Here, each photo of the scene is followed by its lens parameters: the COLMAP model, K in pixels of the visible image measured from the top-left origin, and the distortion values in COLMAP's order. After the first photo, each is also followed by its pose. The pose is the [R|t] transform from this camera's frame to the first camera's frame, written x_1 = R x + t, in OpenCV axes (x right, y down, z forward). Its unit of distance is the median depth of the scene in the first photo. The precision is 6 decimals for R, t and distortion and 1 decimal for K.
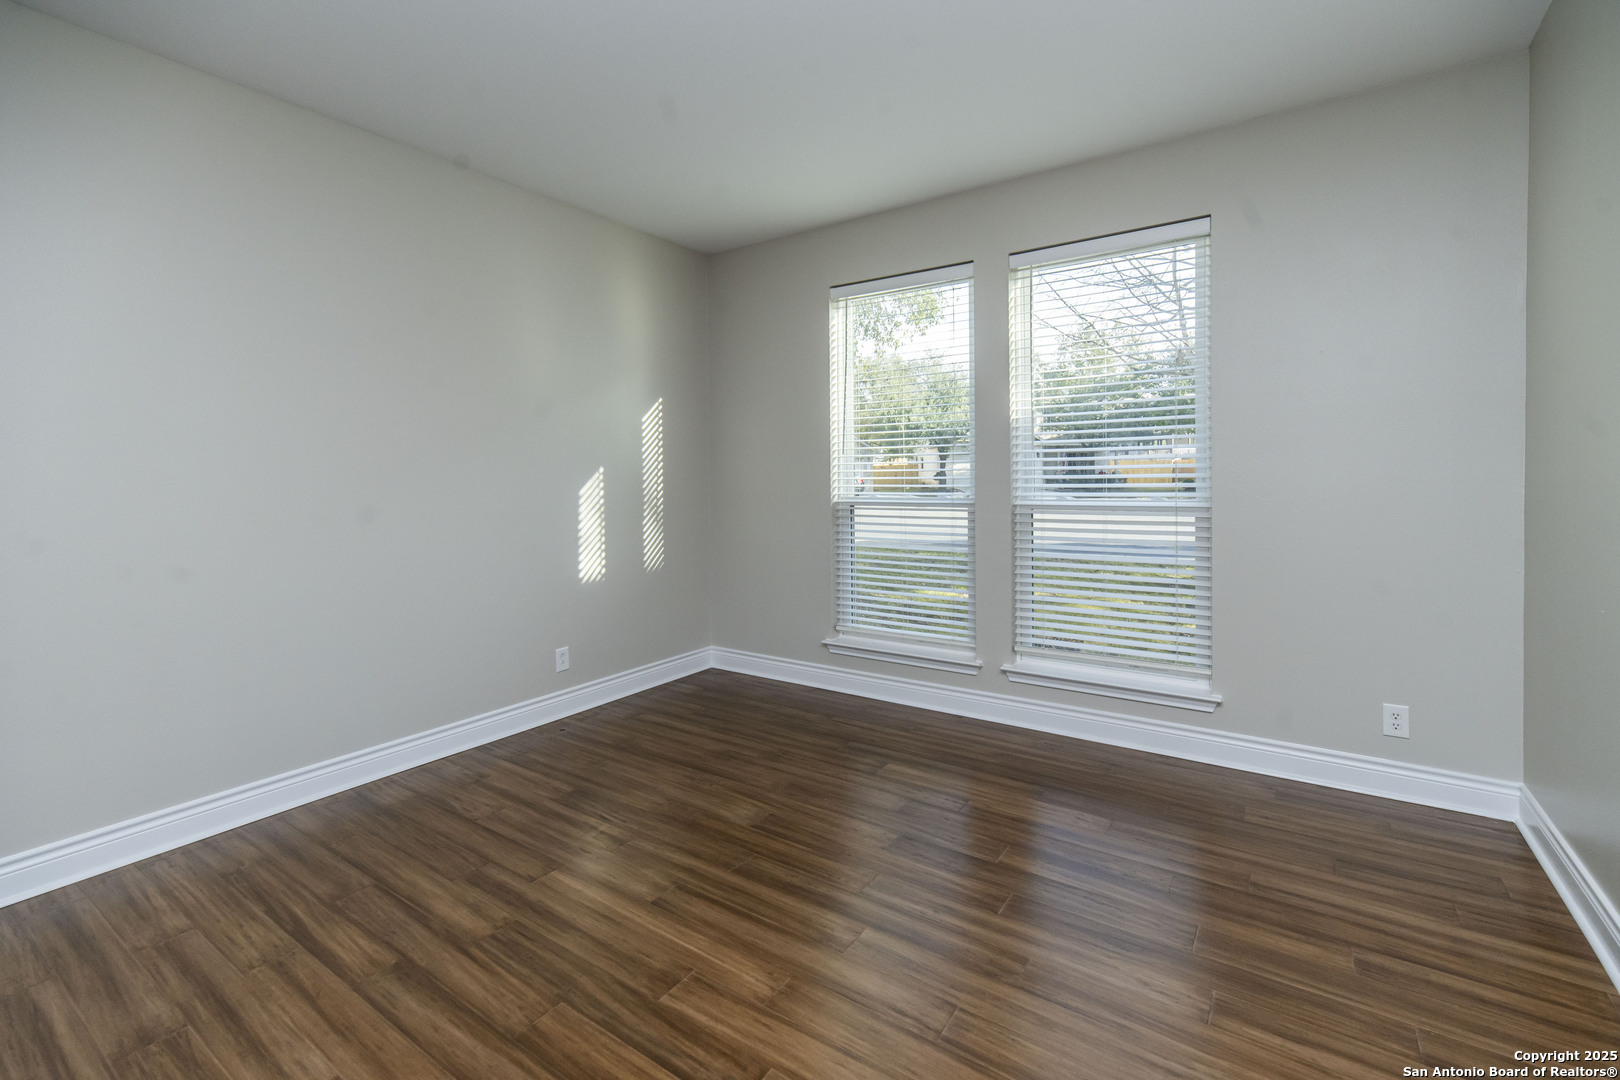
lens RADIAL K [[704.6, 0, 809.8], [0, 704.6, 478.7], [0, 0, 1]] dist [0.009209, 0.000140]
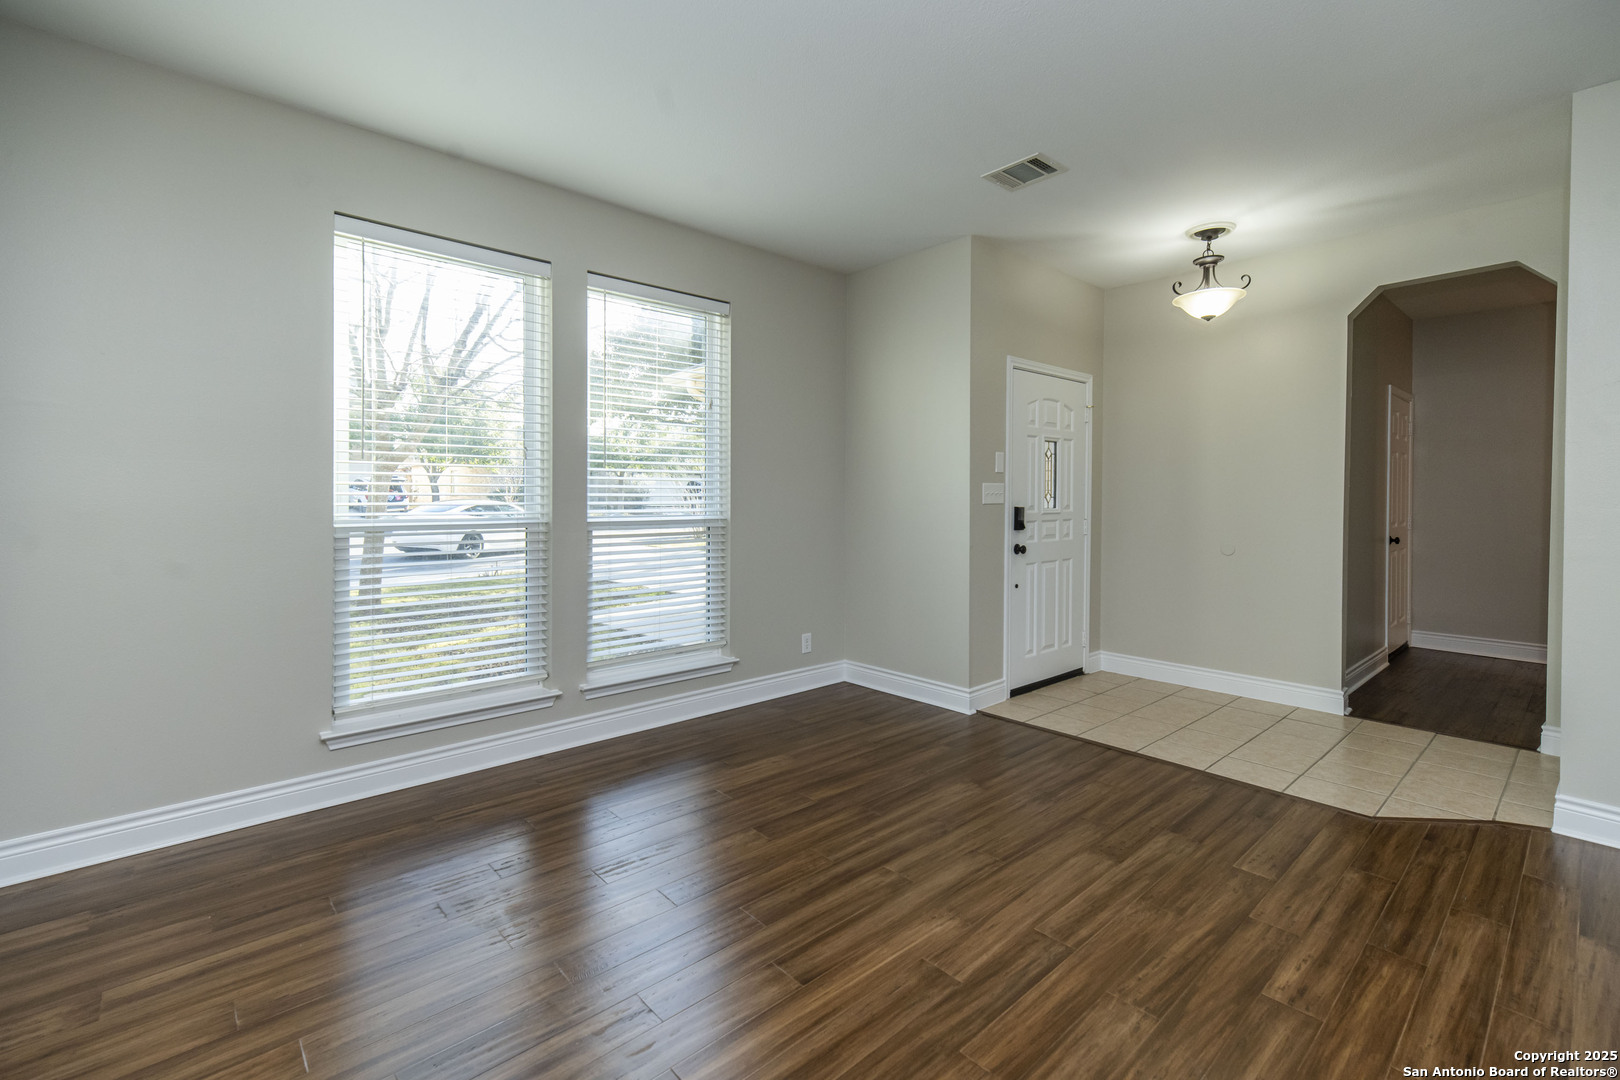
lens RADIAL K [[714.6, 0, 807.9], [0, 714.6, 495.4], [0, 0, 1]] dist [0.000539, -0.000065]
pose [[0.235417, 0.014866, 0.971781, -1.042885], [-0.000497, 0.999885, -0.015175, 0.025120], [-0.971894, 0.003090, 0.235397, 0.773569]]
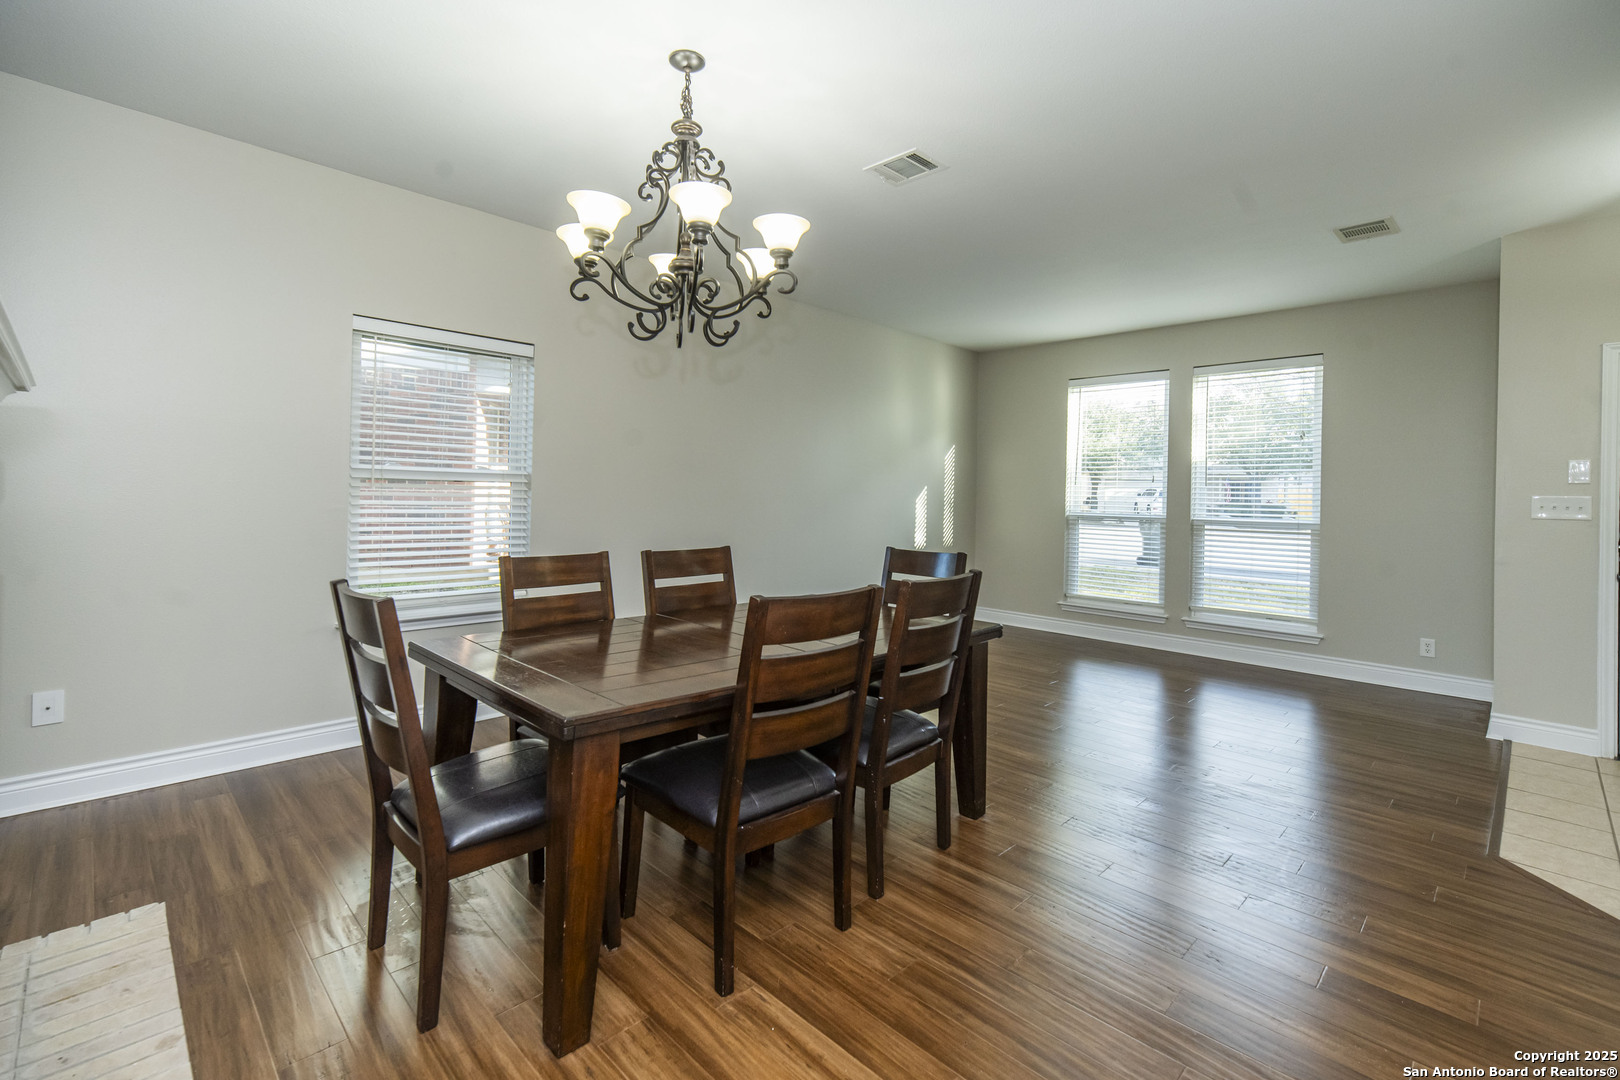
lens RADIAL K [[714.6, 0, 807.9], [0, 714.6, 495.4], [0, 0, 1]] dist [0.000539, -0.000065]
pose [[0.982829, 0.031562, -0.181799, -0.472623], [-0.032465, 0.999471, -0.001992, 0.023734], [0.181640, 0.007860, 0.983334, -1.305576]]
